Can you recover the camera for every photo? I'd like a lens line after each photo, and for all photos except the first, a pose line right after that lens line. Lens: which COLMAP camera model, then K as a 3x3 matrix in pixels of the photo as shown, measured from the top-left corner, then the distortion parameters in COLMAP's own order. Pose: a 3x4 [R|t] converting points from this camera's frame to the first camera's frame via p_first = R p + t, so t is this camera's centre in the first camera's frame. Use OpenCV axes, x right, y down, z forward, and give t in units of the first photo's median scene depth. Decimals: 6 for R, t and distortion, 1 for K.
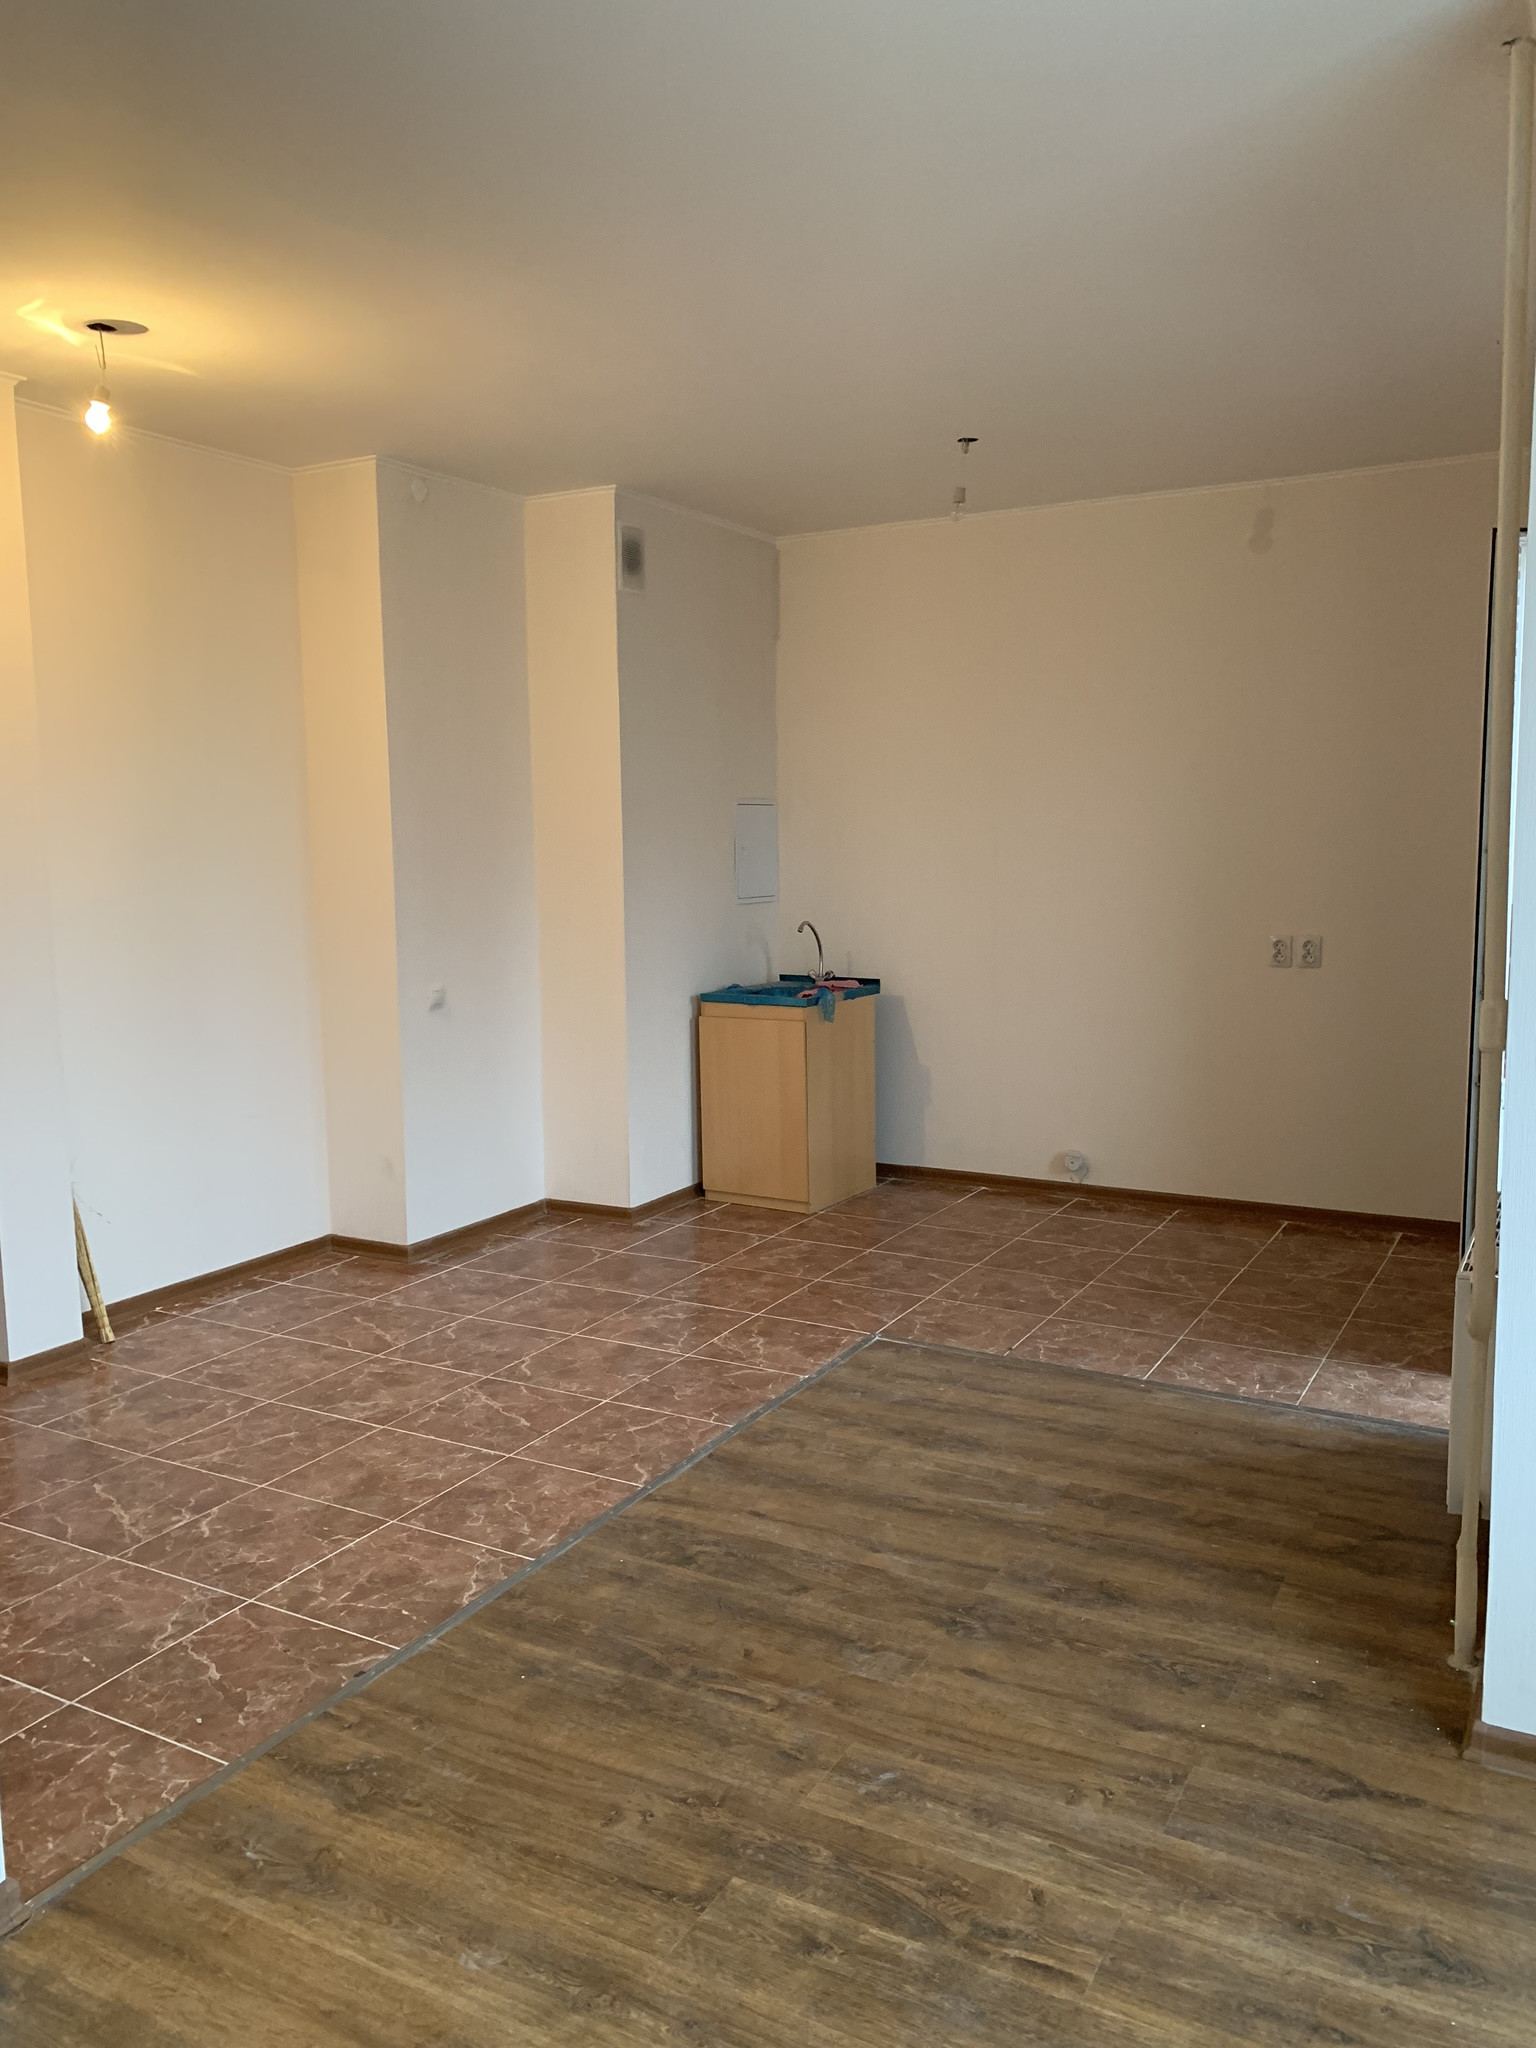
lens RADIAL K [[1575.1, 0, 768.0], [0, 1575.1, 1024.0], [0, 0, 1]] dist [0.055031, -0.058314]
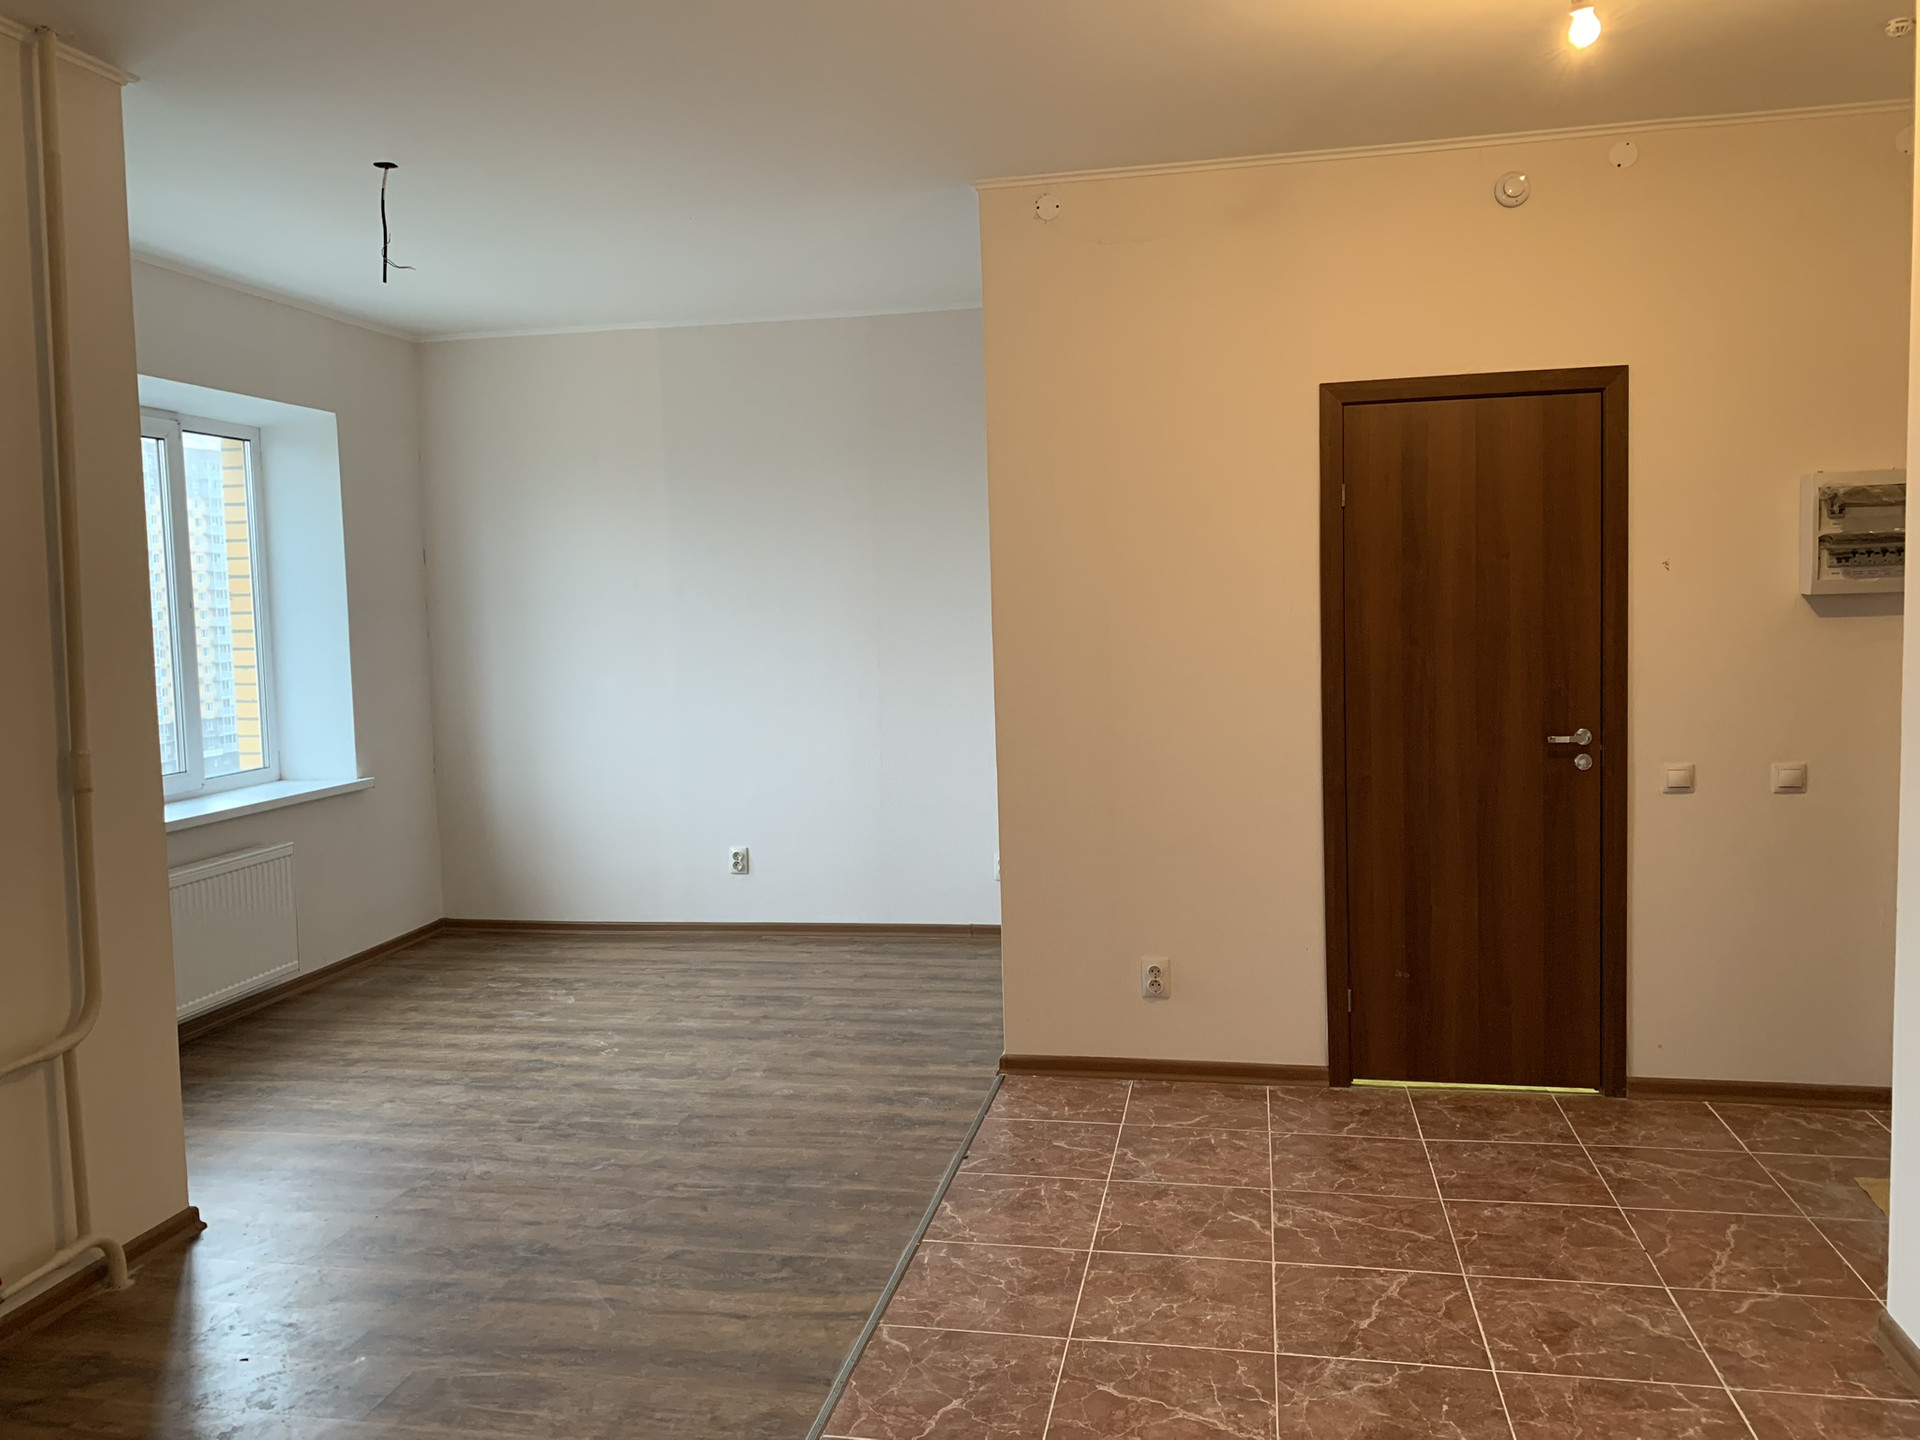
lens RADIAL K [[1480.0, 0, 960.0], [0, 1480.0, 720.0], [0, 0, 1]] dist [0.007027, -0.010633]
pose [[-0.949992, 0.062709, -0.305913, 0.127478], [-0.001625, 0.978624, 0.205653, -0.241543], [0.312270, 0.195866, -0.929583, 1.973133]]
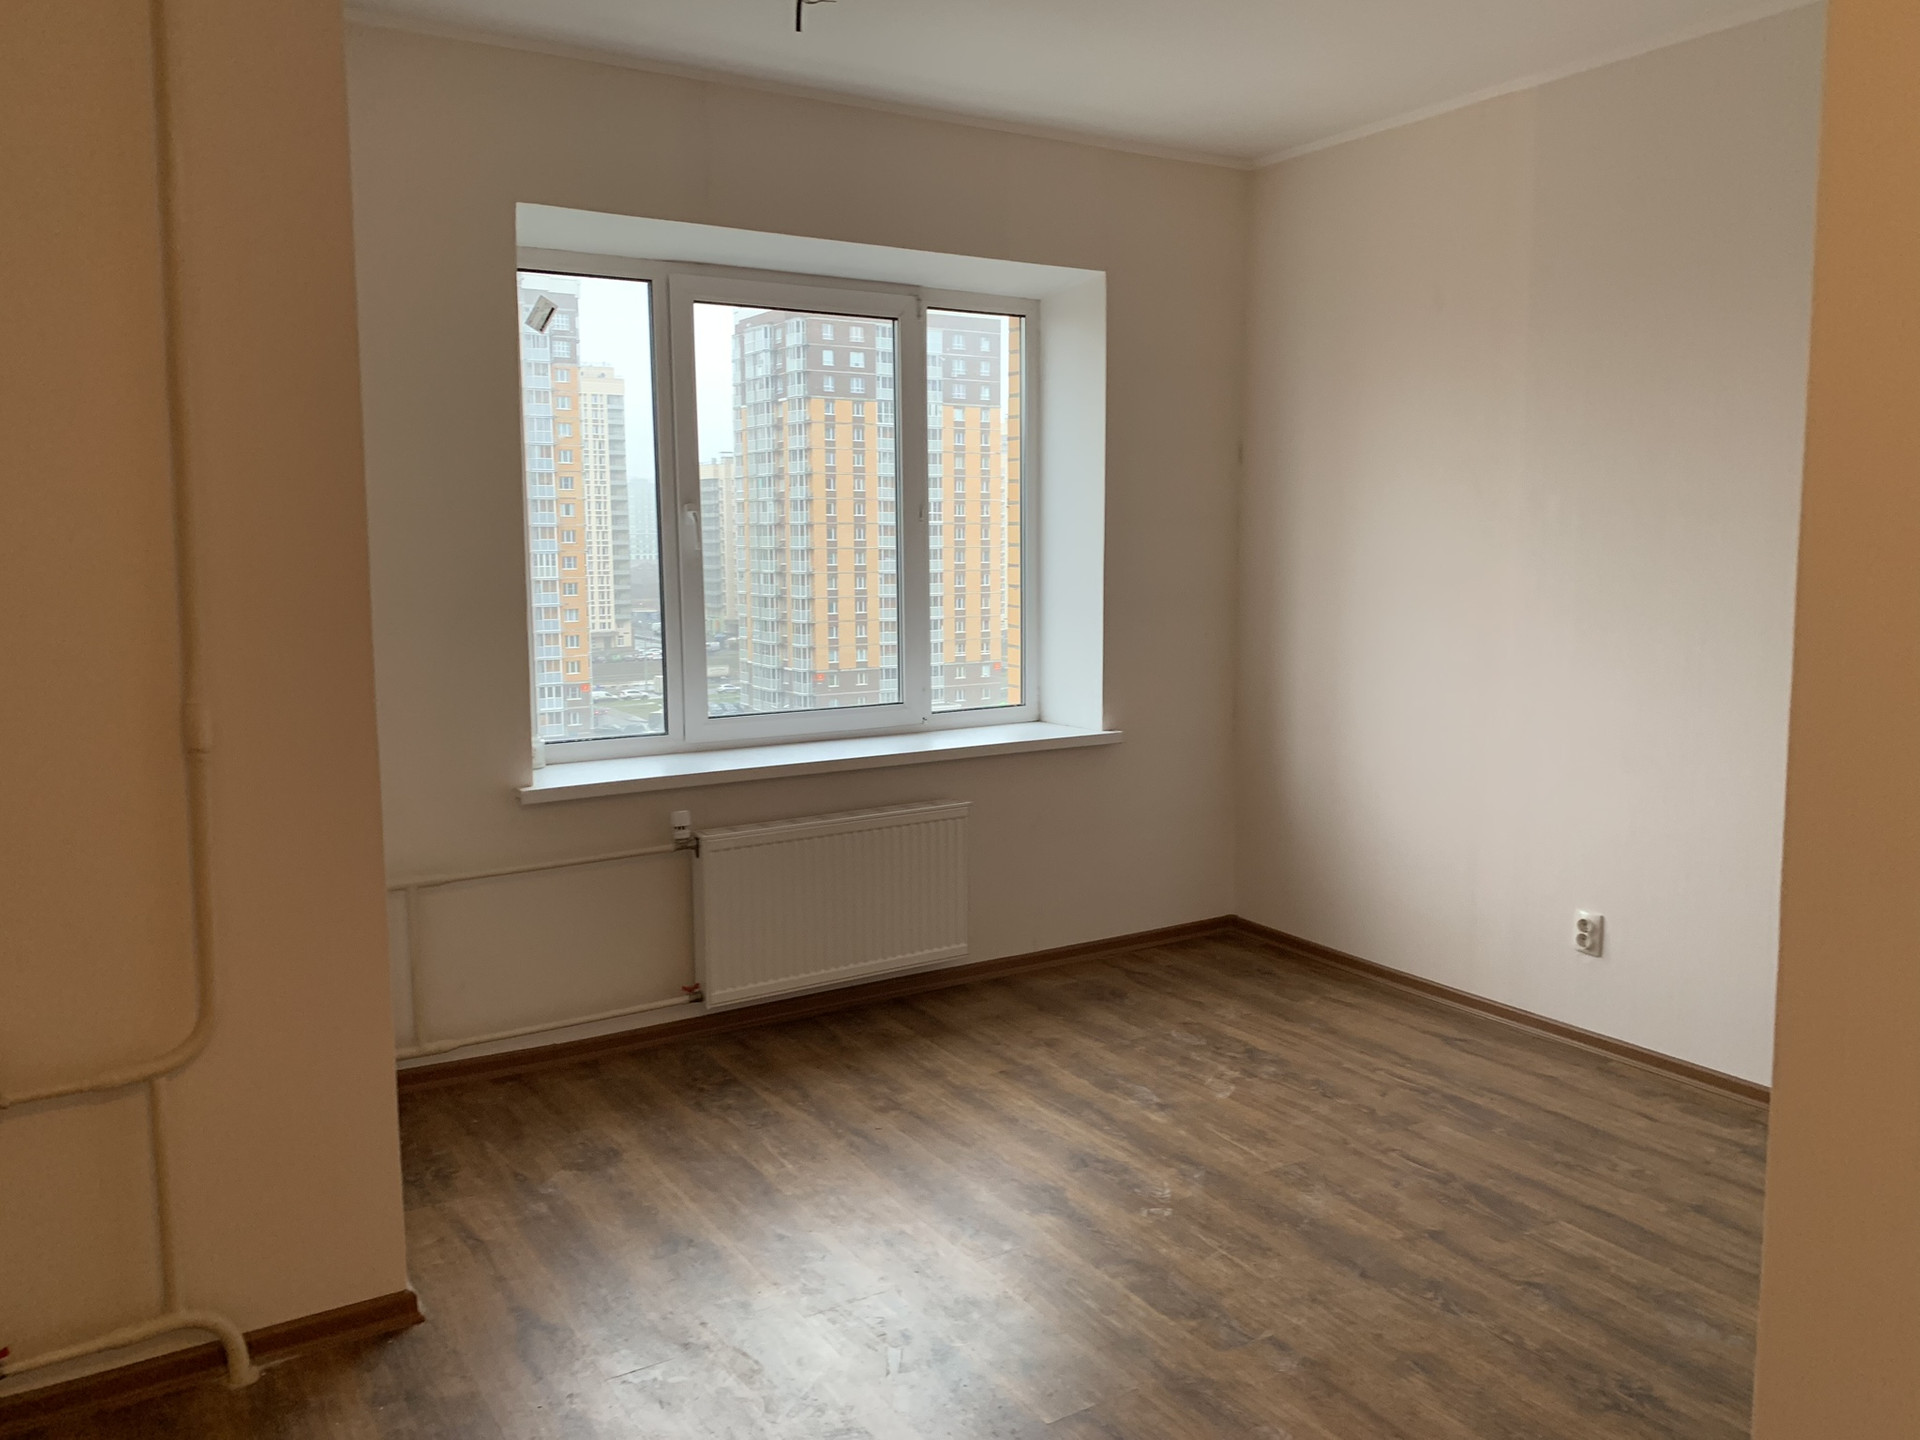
lens RADIAL K [[1476.7, 0, 963.8], [0, 1476.7, 689.1], [0, 0, 1]] dist [0.055031, -0.058314]
pose [[-0.875051, -0.037941, 0.482541, -0.338533], [0.076200, 0.973694, 0.214740, -0.155943], [-0.477995, 0.224678, -0.849141, 1.324401]]
